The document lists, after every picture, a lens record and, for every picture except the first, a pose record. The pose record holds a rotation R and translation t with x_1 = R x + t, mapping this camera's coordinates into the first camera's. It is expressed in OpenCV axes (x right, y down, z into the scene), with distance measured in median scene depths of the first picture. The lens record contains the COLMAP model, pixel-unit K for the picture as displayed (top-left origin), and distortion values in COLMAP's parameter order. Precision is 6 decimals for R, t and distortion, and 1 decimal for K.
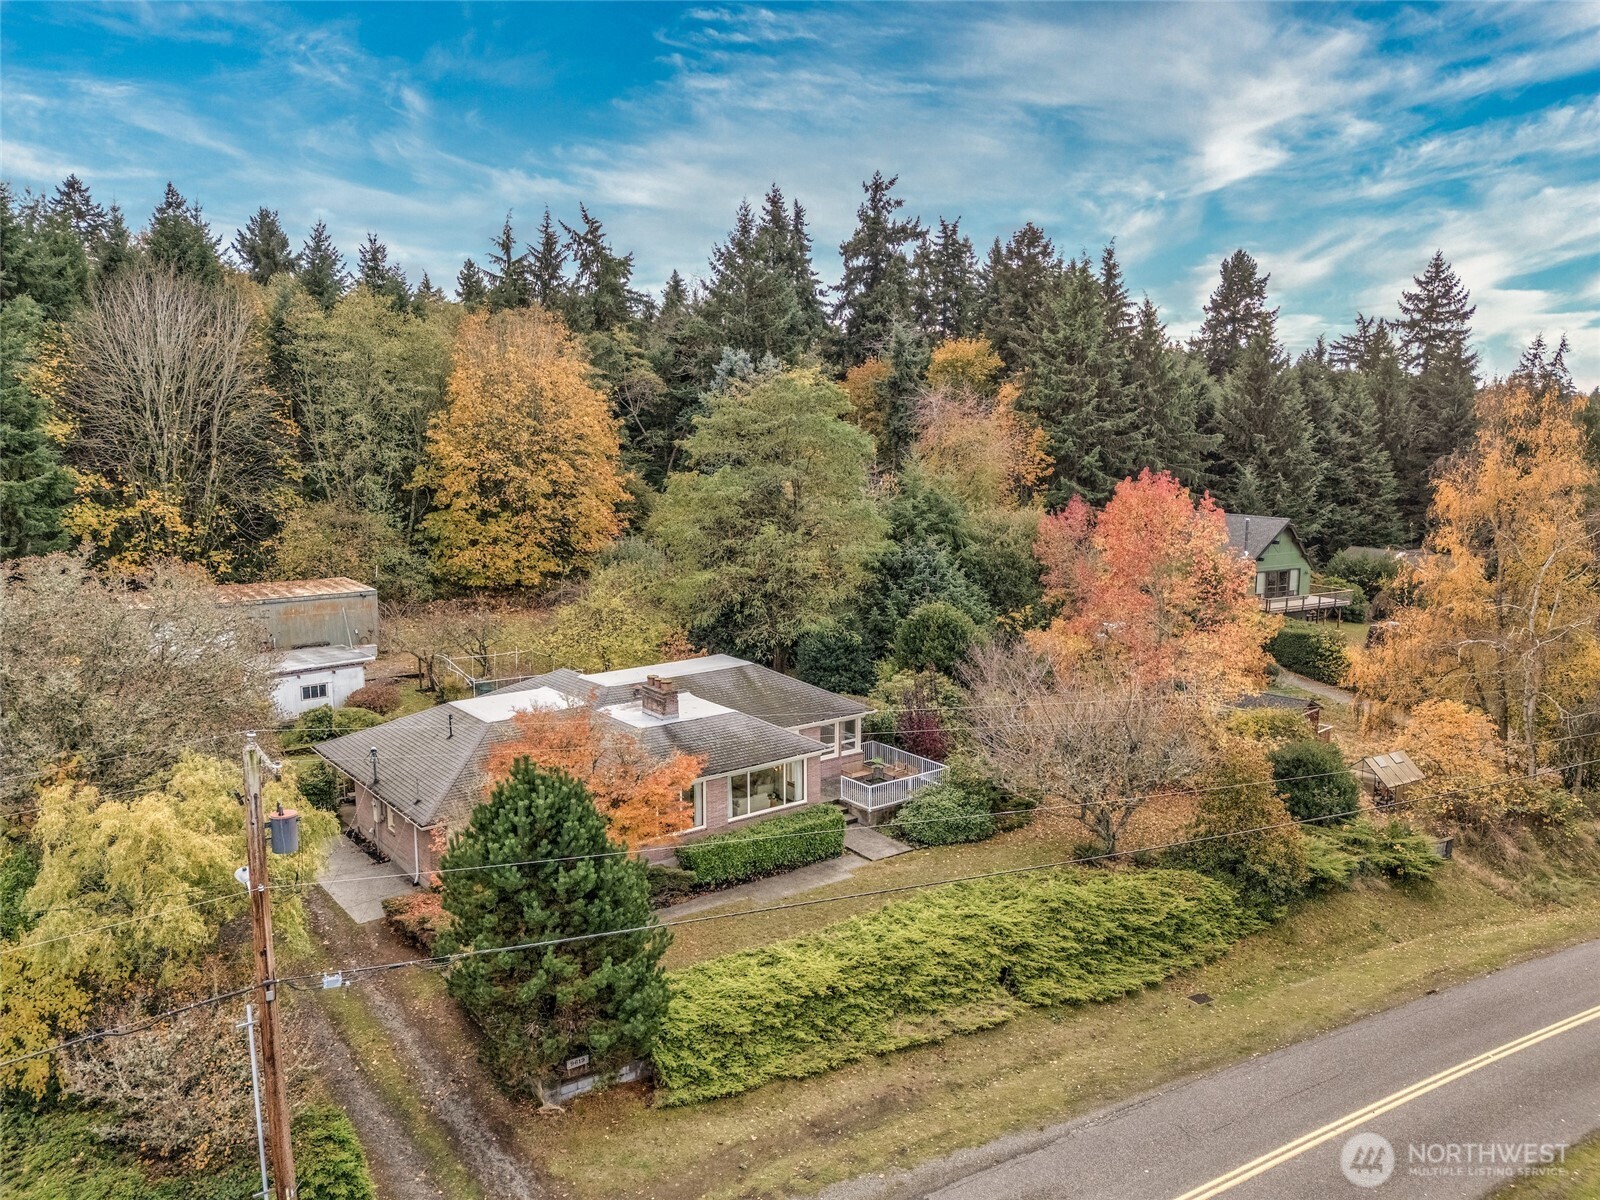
lens RADIAL K [[1142.4, 0, 776.0], [0, 1142.4, 604.0], [0, 0, 1]] dist [0.068157, -0.061458]
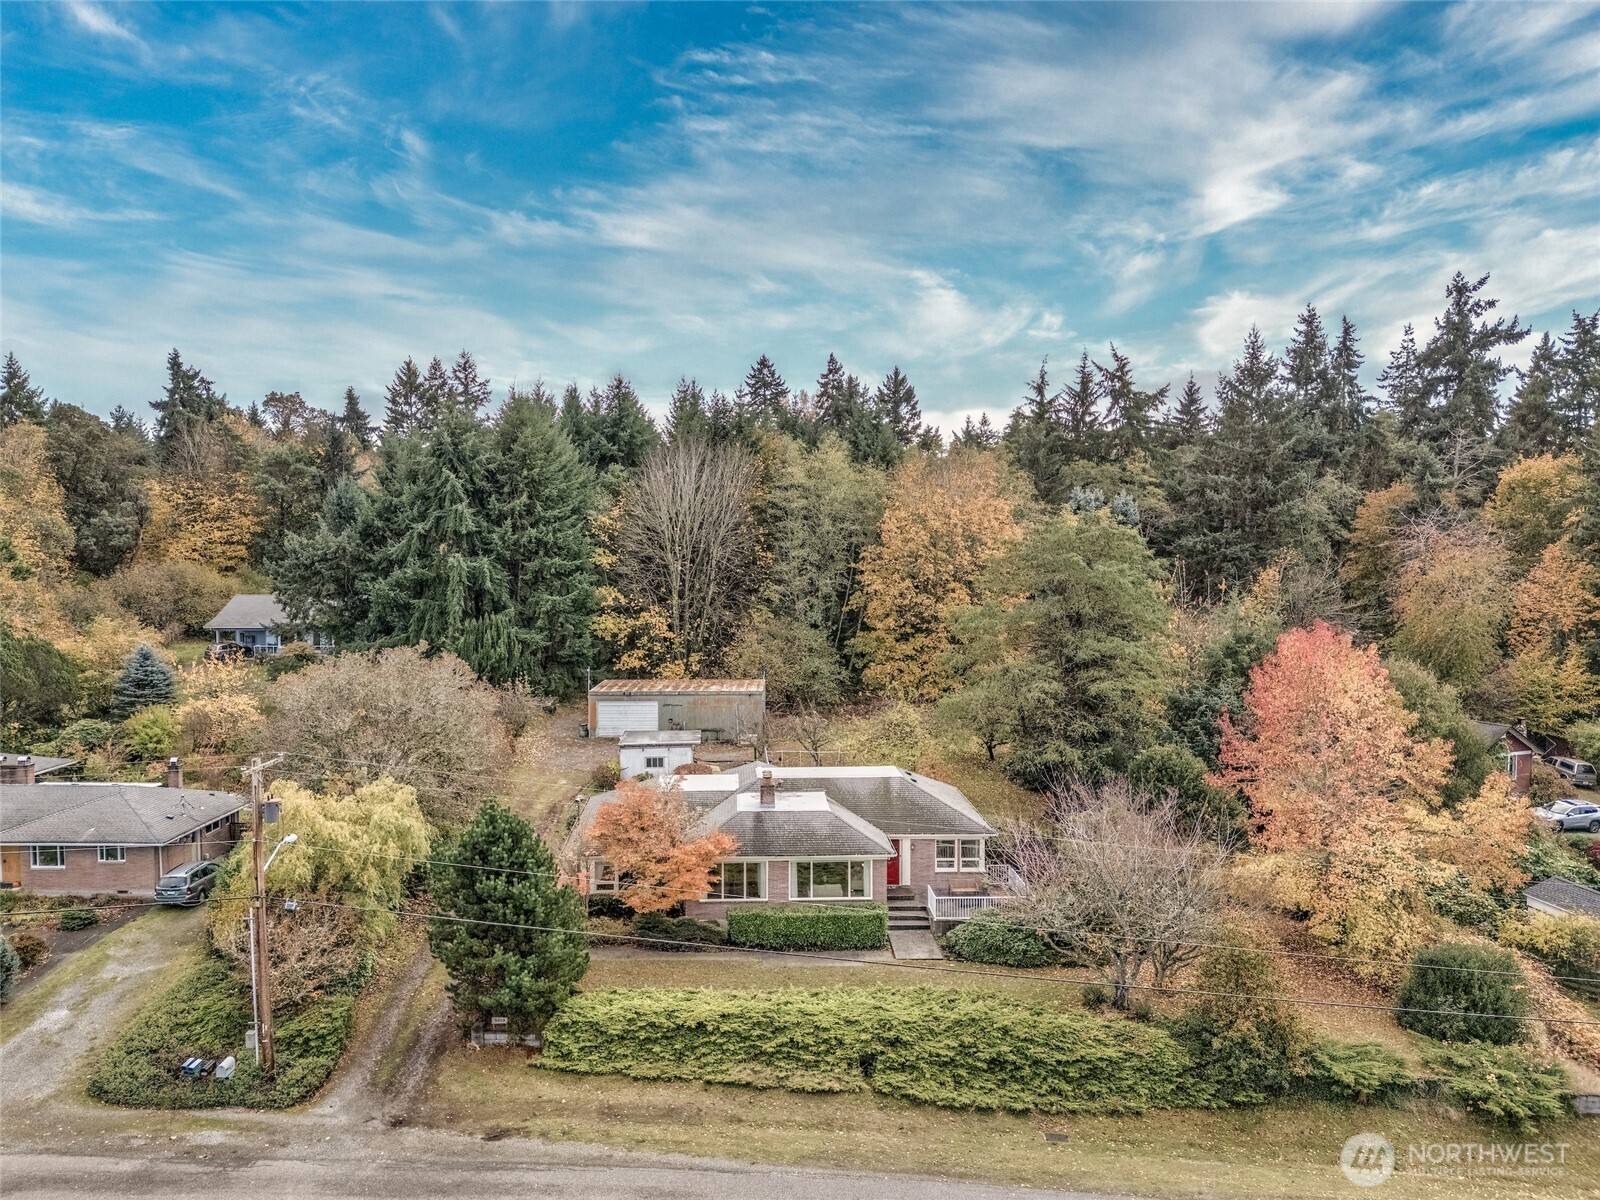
lens RADIAL K [[1142.4, 0, 783.9], [0, 1142.4, 629.2], [0, 0, 1]] dist [0.068157, -0.061458]
pose [[0.831136, 0.046043, -0.554159, 0.316200], [-0.089946, 0.994574, -0.052267, -0.014581], [0.548746, 0.093286, 0.830768, -0.013101]]
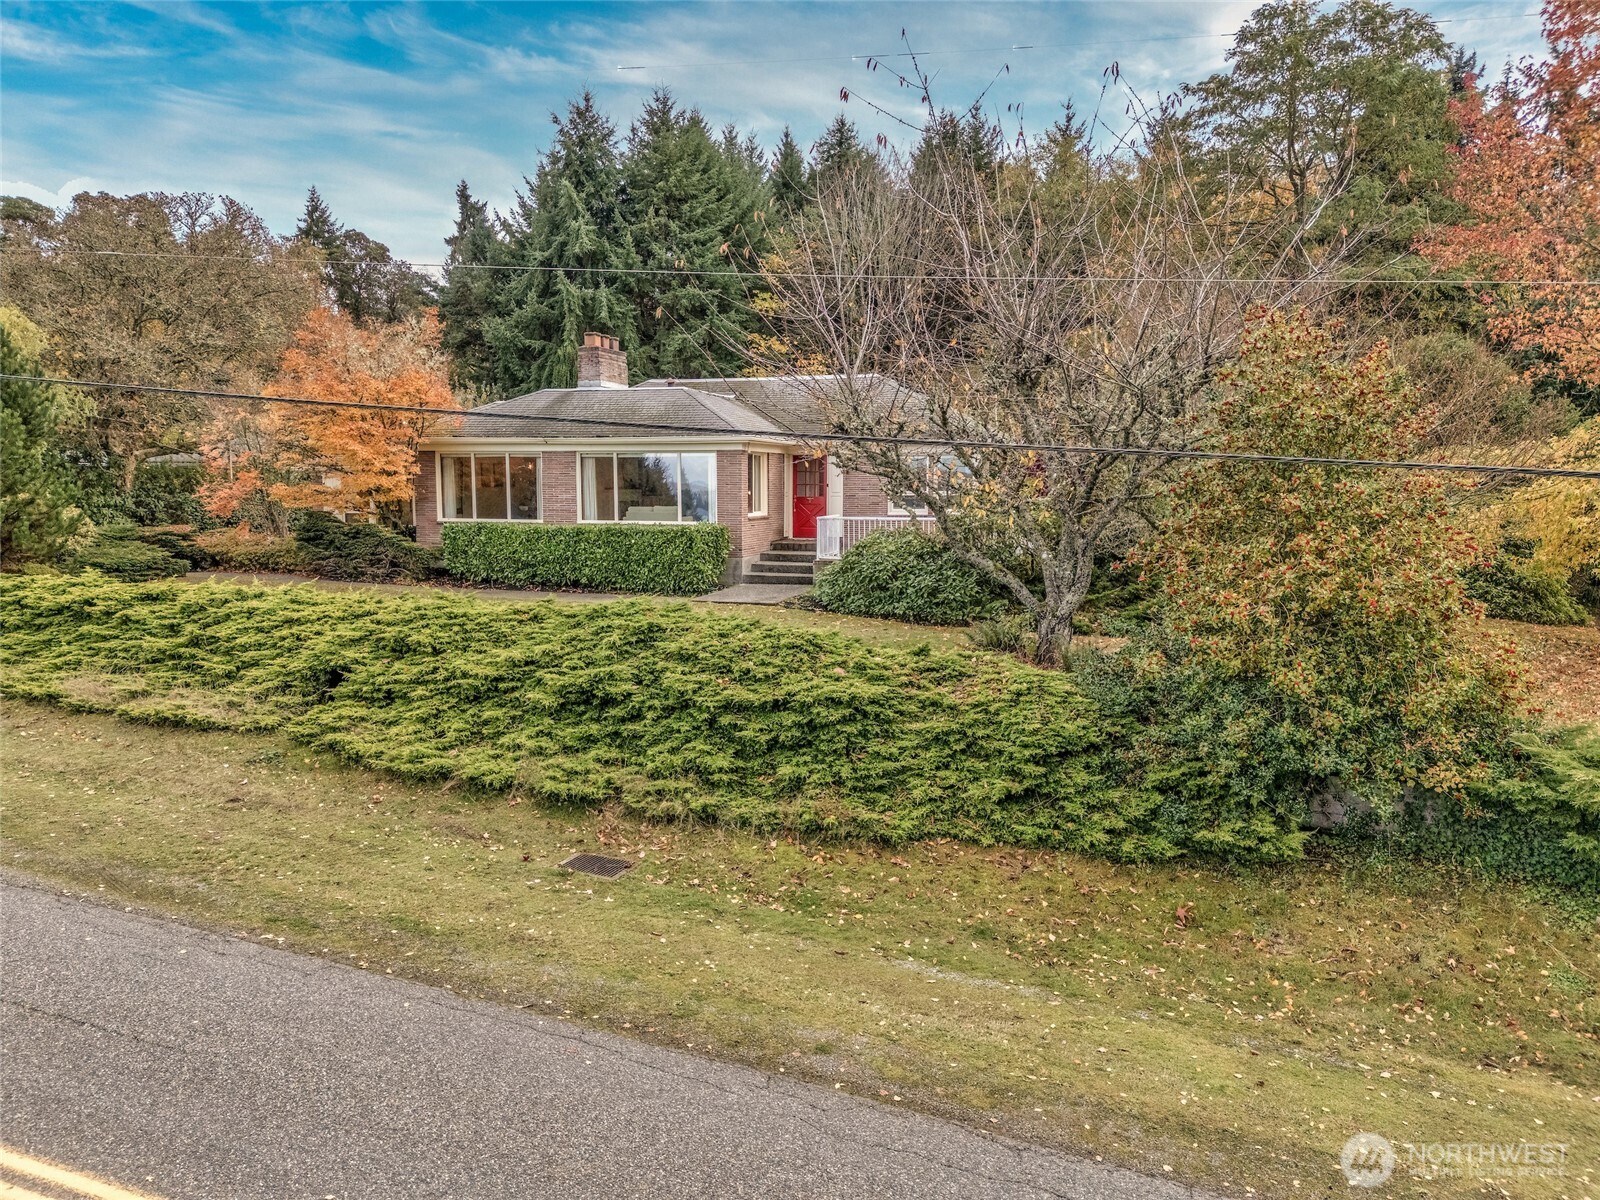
lens RADIAL K [[1142.4, 0, 808.6], [0, 1142.4, 605.4], [0, 0, 1]] dist [0.068157, -0.061458]
pose [[0.607099, 0.093562, -0.789099, 0.300426], [-0.127235, 0.991677, 0.019692, 0.108943], [0.784374, 0.088446, 0.613950, 0.365494]]
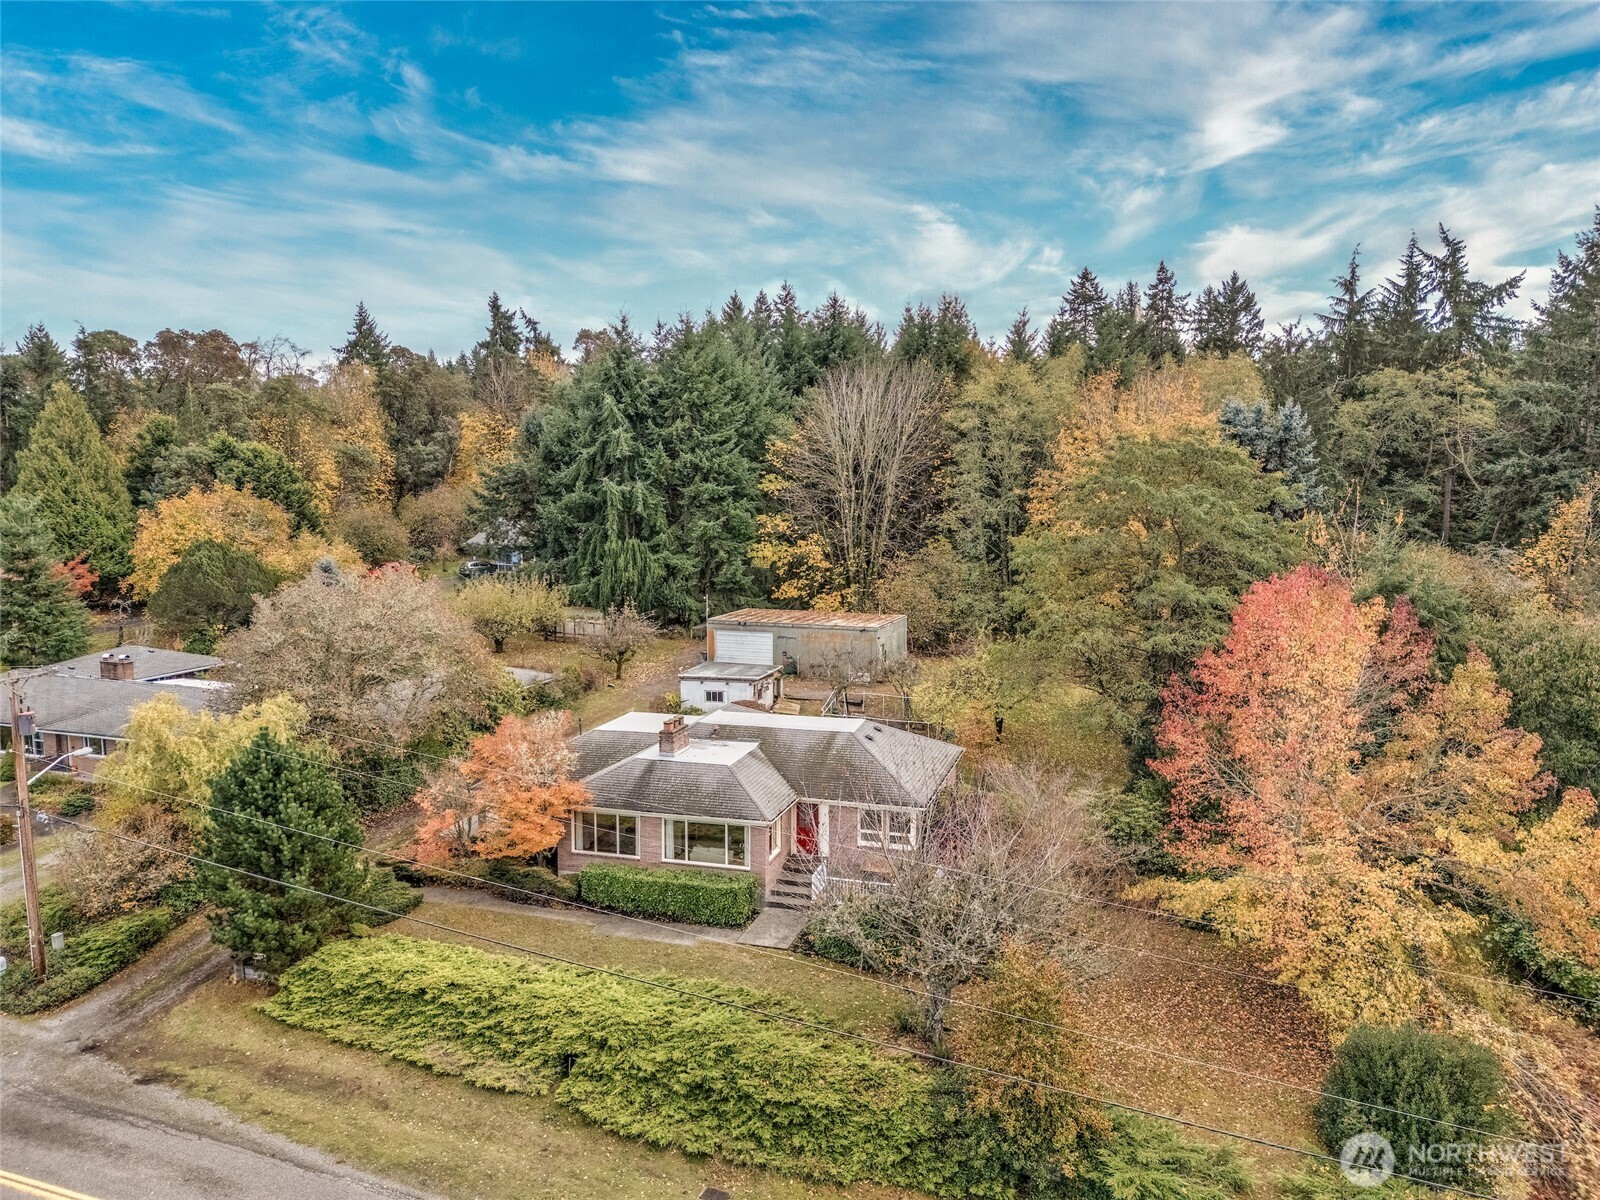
lens RADIAL K [[1142.4, 0, 809.0], [0, 1142.4, 584.6], [0, 0, 1]] dist [0.068157, -0.061458]
pose [[0.608441, 0.082381, -0.789311, 0.453018], [-0.127334, 0.991845, 0.005364, -0.046306], [0.783317, 0.097243, 0.613970, 0.222207]]
